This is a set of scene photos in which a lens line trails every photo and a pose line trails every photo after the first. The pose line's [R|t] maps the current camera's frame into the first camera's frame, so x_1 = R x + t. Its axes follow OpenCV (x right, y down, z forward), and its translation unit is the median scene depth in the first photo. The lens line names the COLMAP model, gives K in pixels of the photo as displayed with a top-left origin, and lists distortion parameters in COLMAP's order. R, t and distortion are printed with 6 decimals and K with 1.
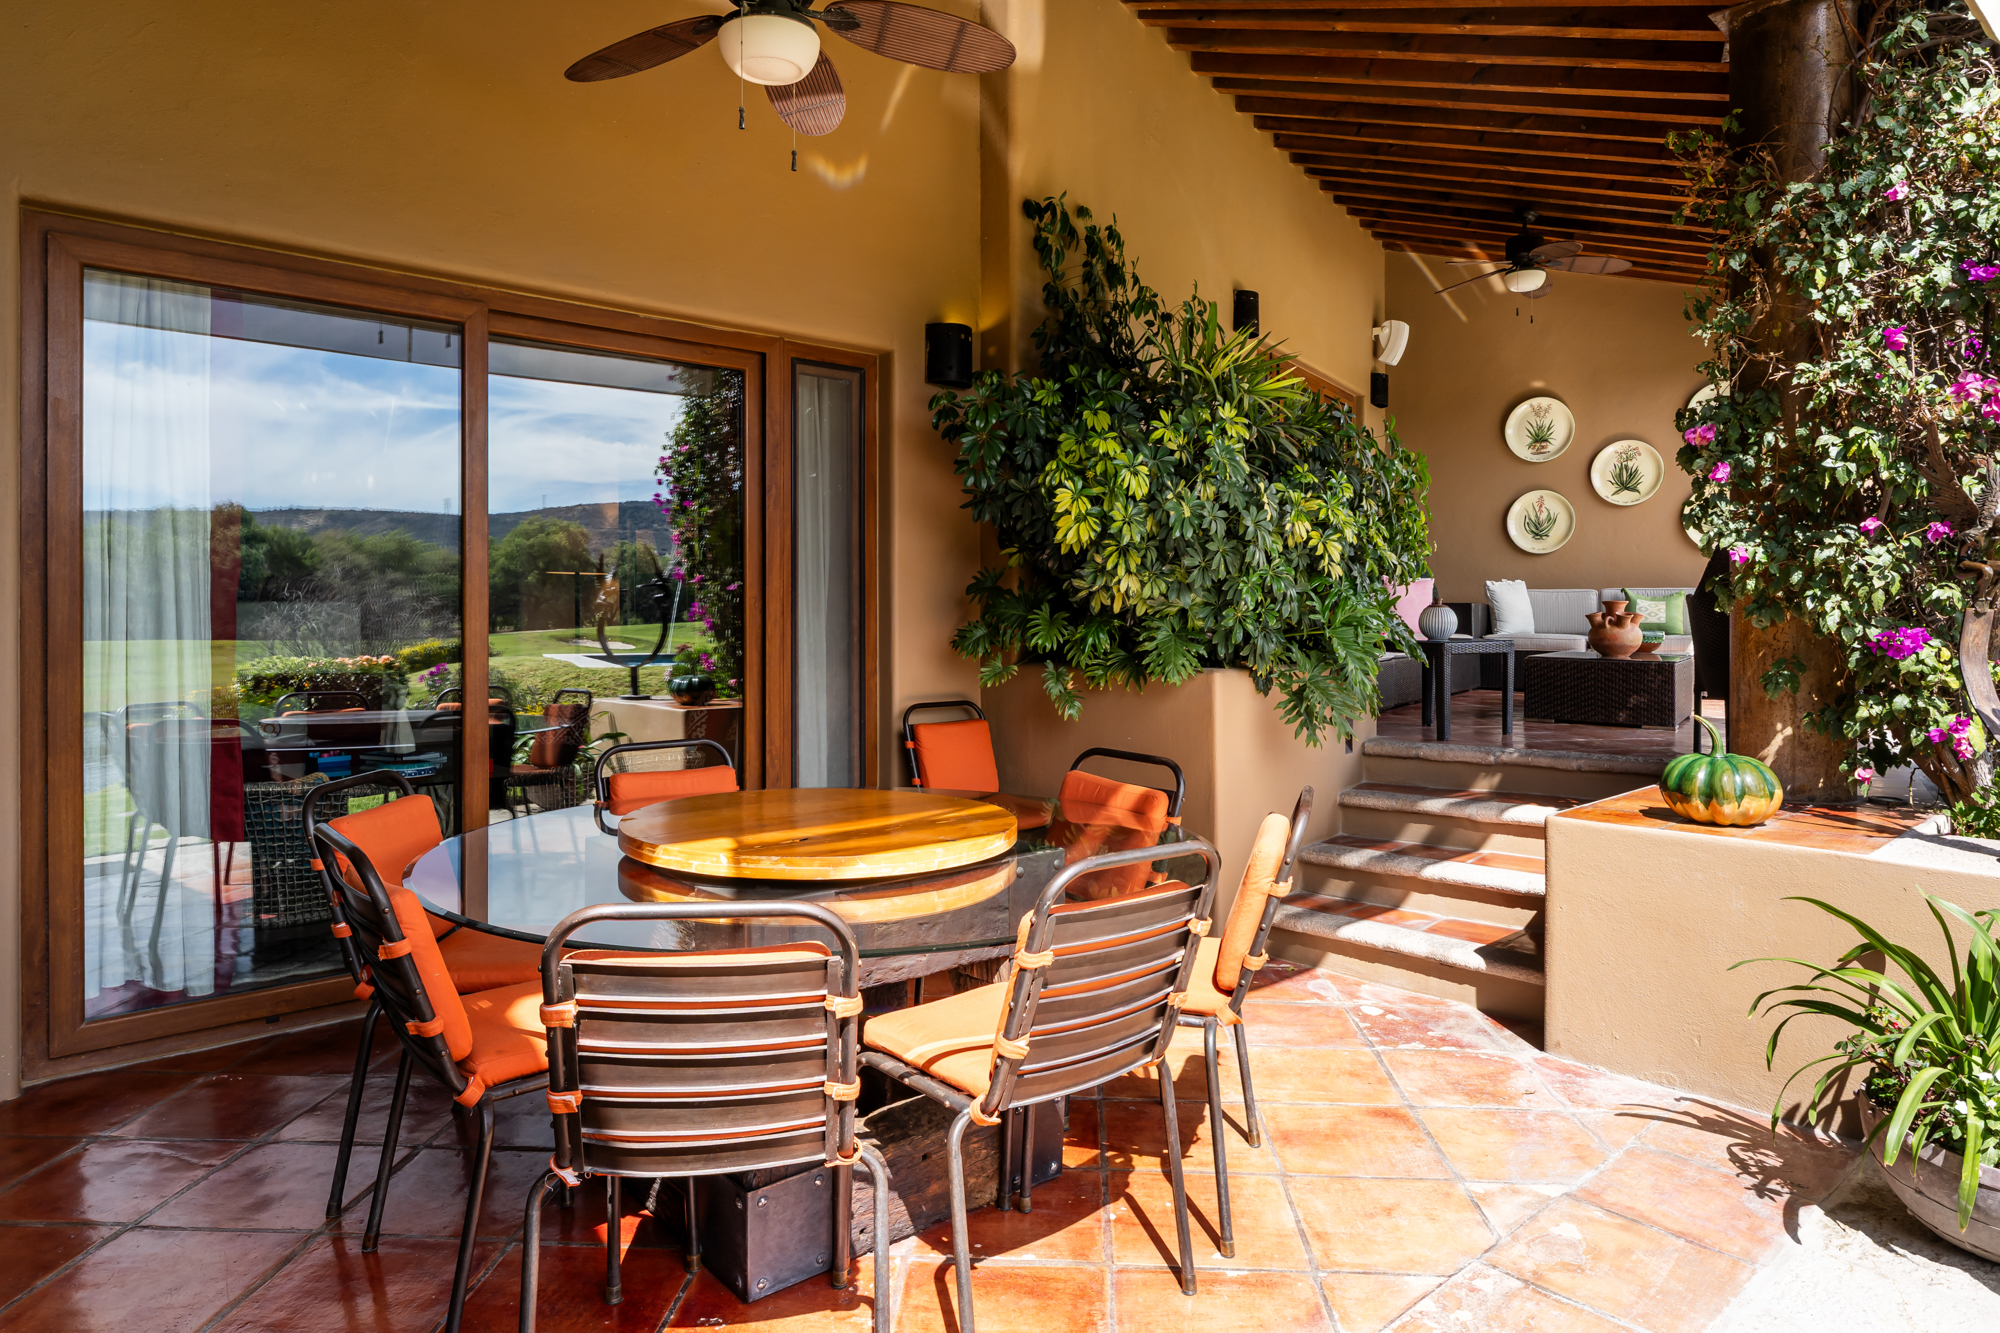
lens RADIAL K [[1176.1, 0, 1040.9], [0, 1176.1, 609.0], [0, 0, 1]] dist [0.003370, 0.000135]
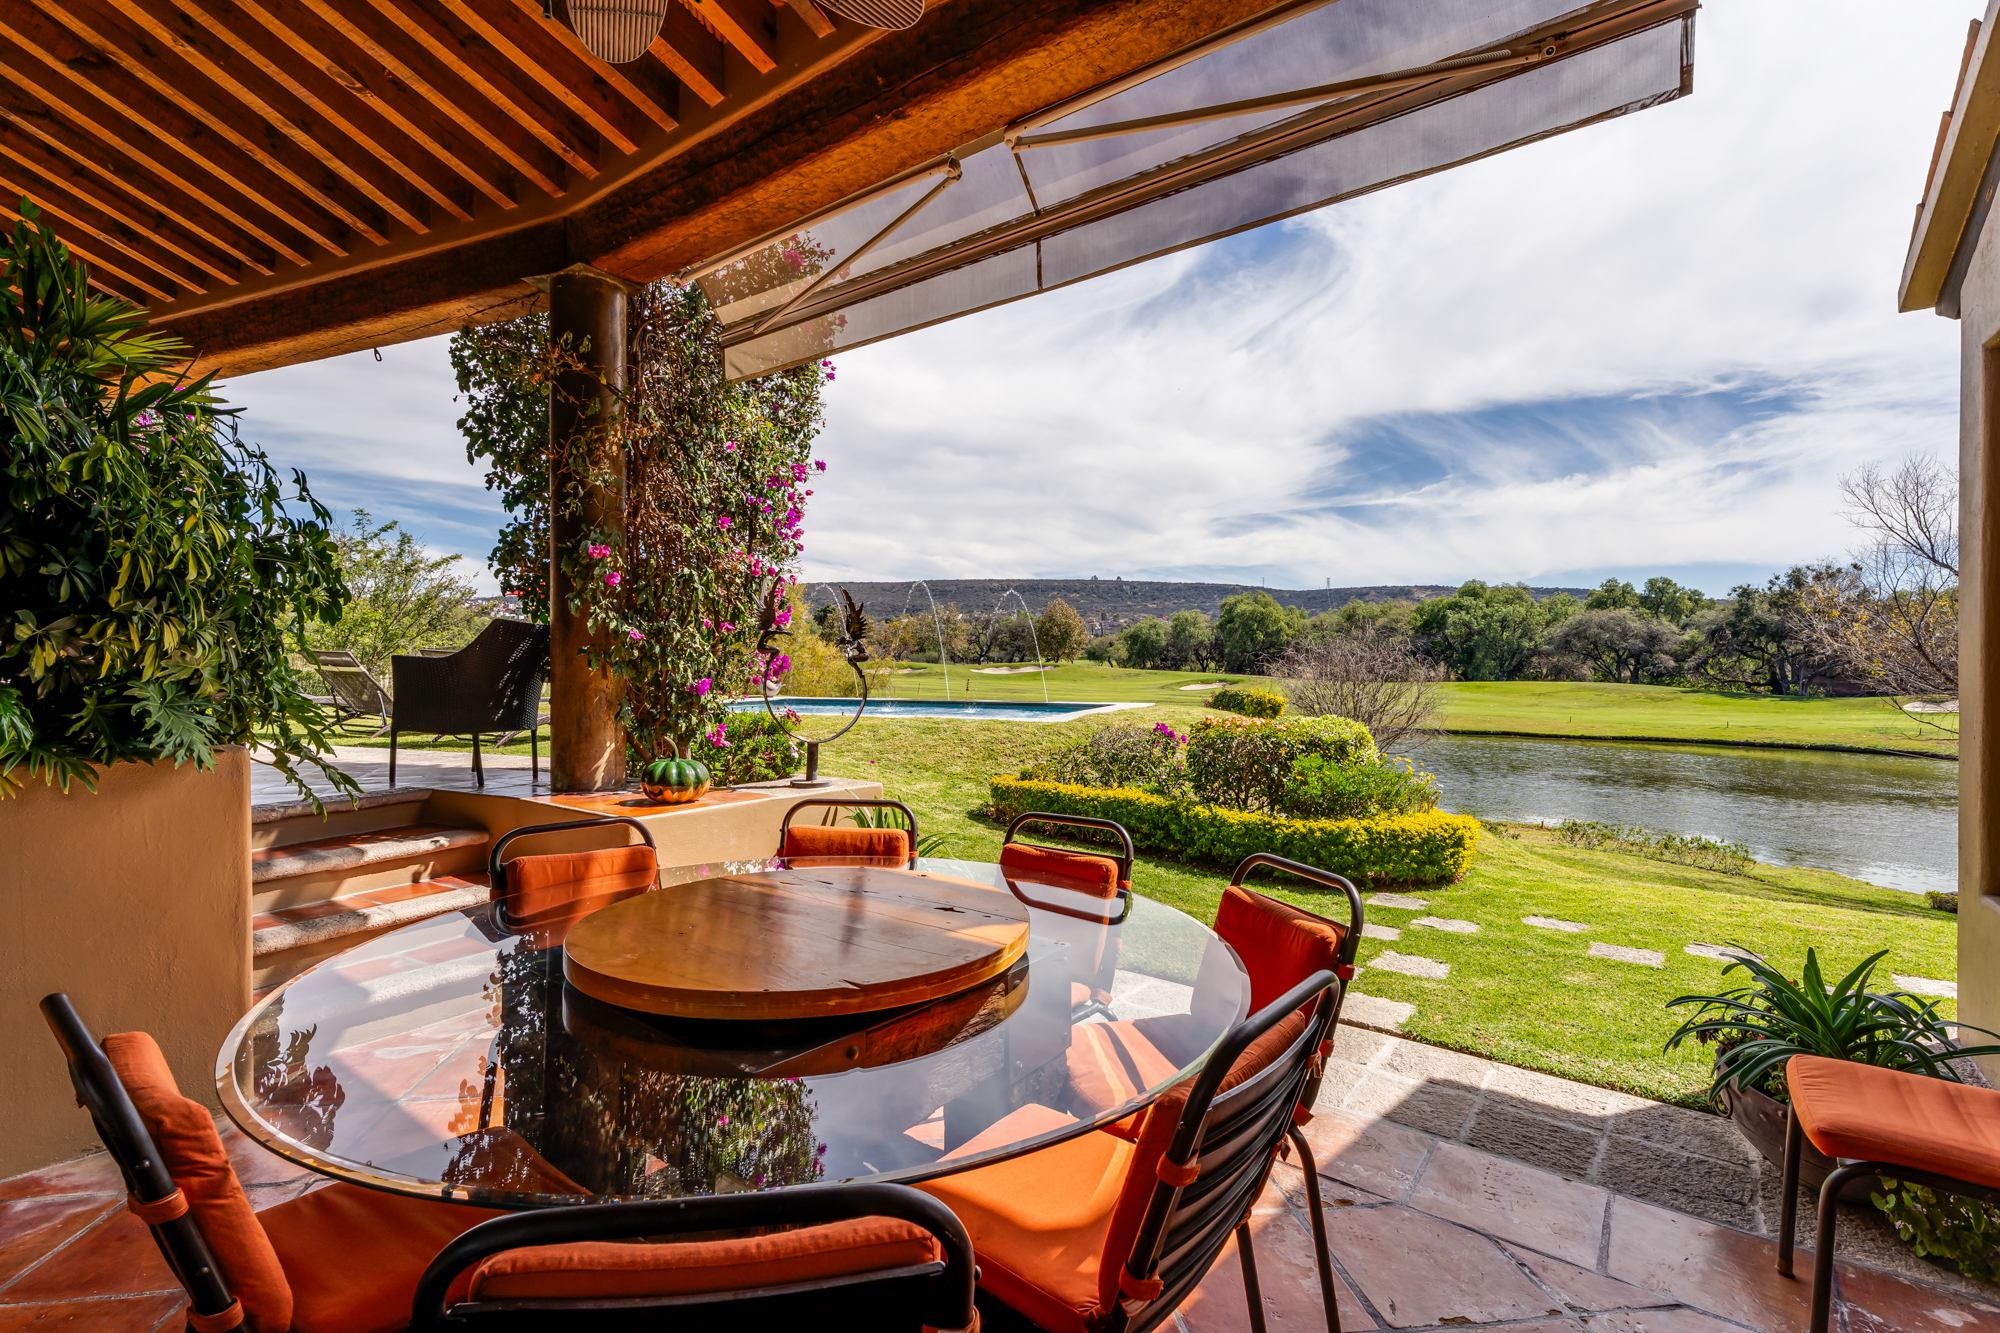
lens RADIAL K [[888.2, 0, 1004.0], [0, 888.2, 670.7], [0, 0, 1]] dist [-0.001567, -0.000887]
pose [[-0.172129, -0.007420, 0.985047, -0.486214], [-0.001145, 0.999972, 0.007332, -0.004778], [-0.985074, 0.000134, -0.172132, 0.528276]]
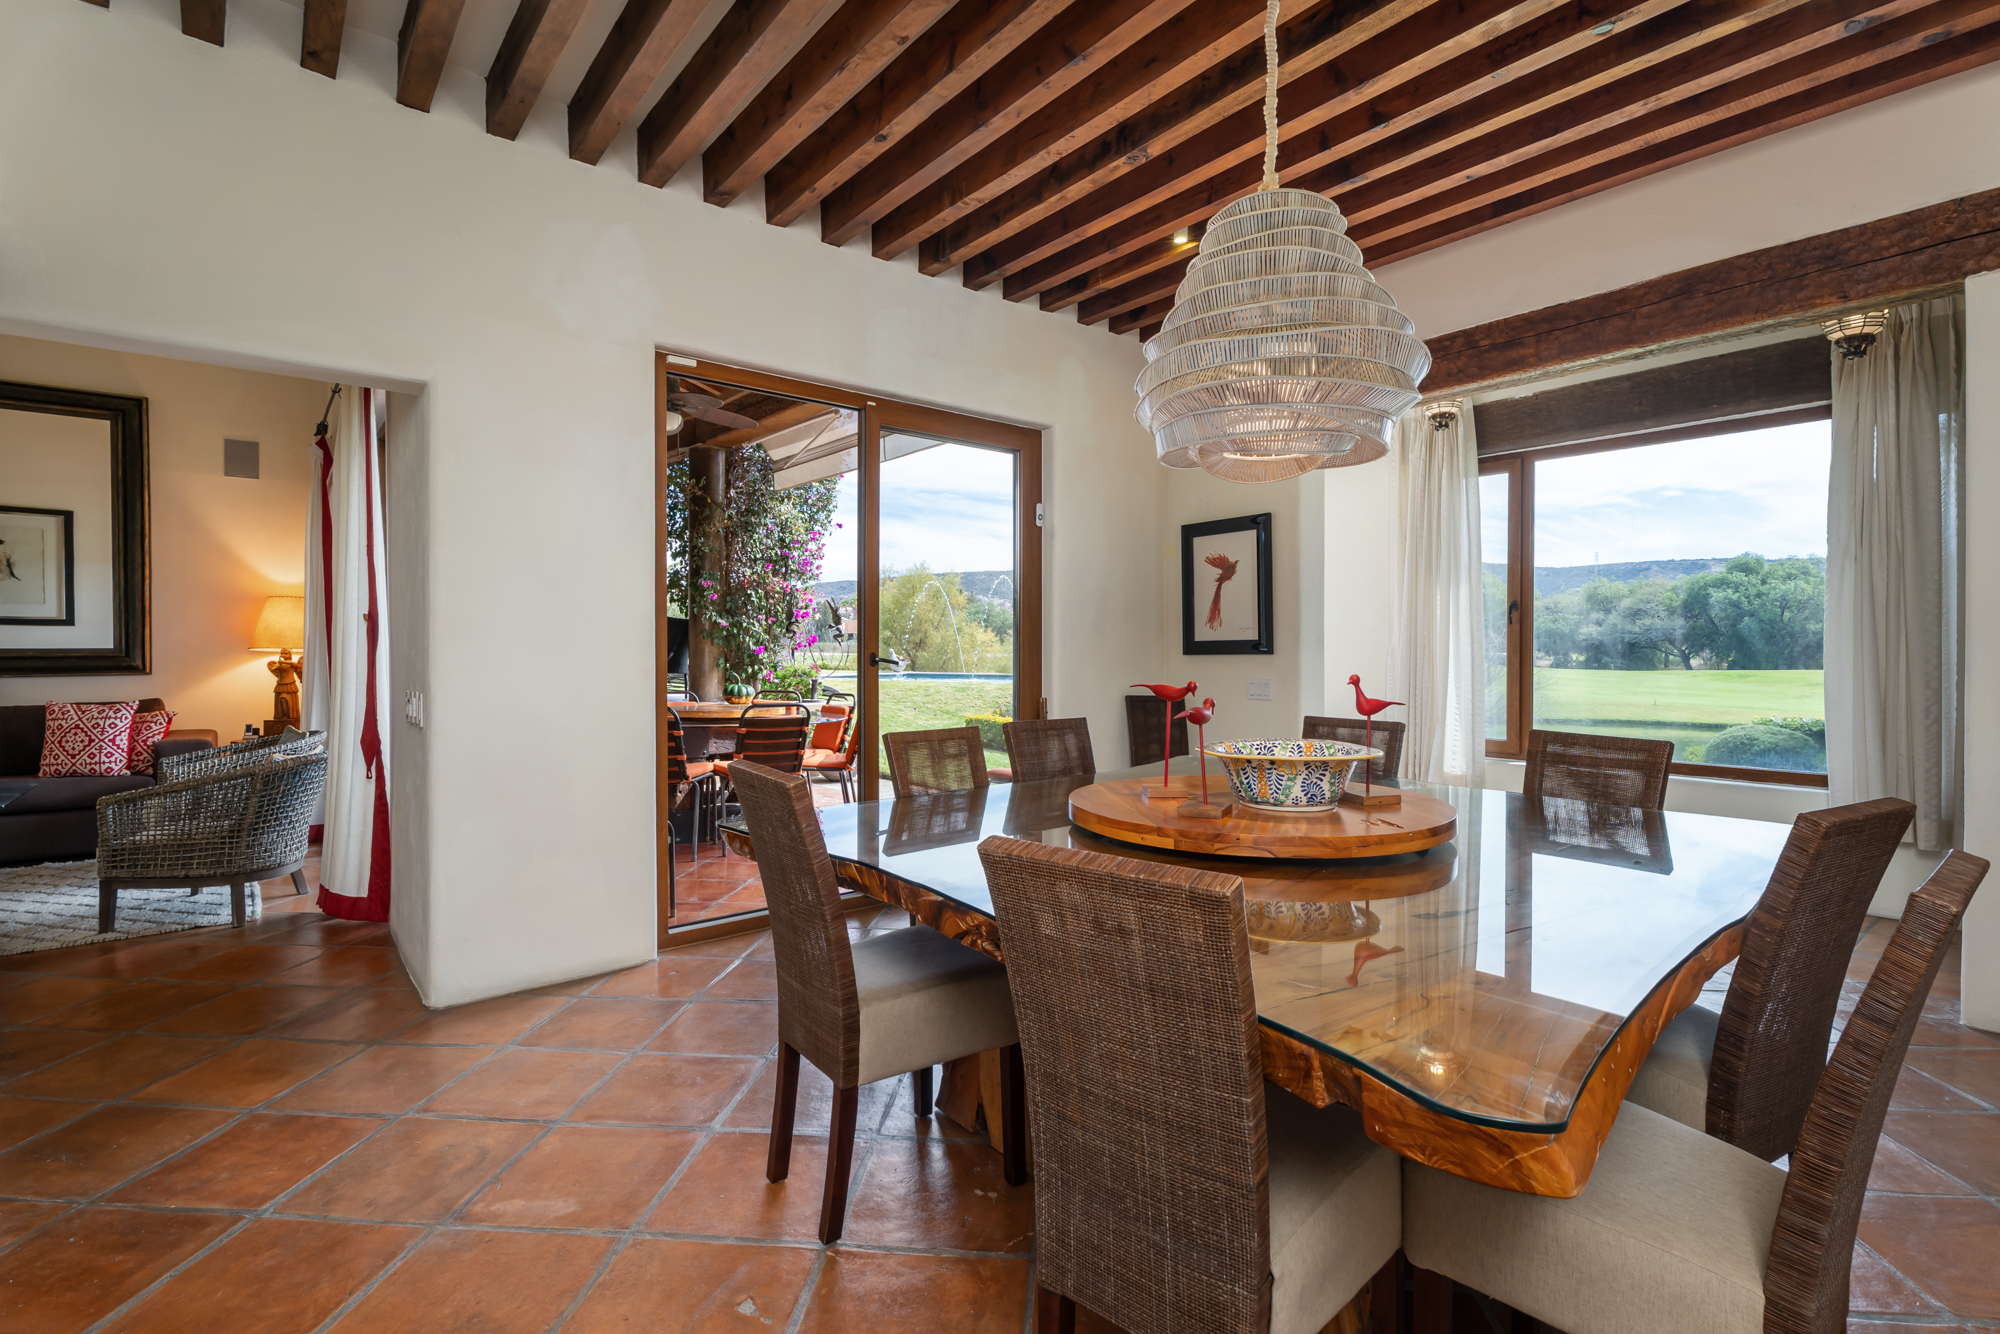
lens RADIAL K [[905.6, 0, 1001.7], [0, 905.6, 642.3], [0, 0, 1]] dist [-0.002533, -0.000503]
pose [[0.053656, 0.010515, 0.998504, -1.344123], [0.000470, 0.999944, -0.010555, 0.023132], [-0.998559, 0.001036, 0.053648, 0.081274]]
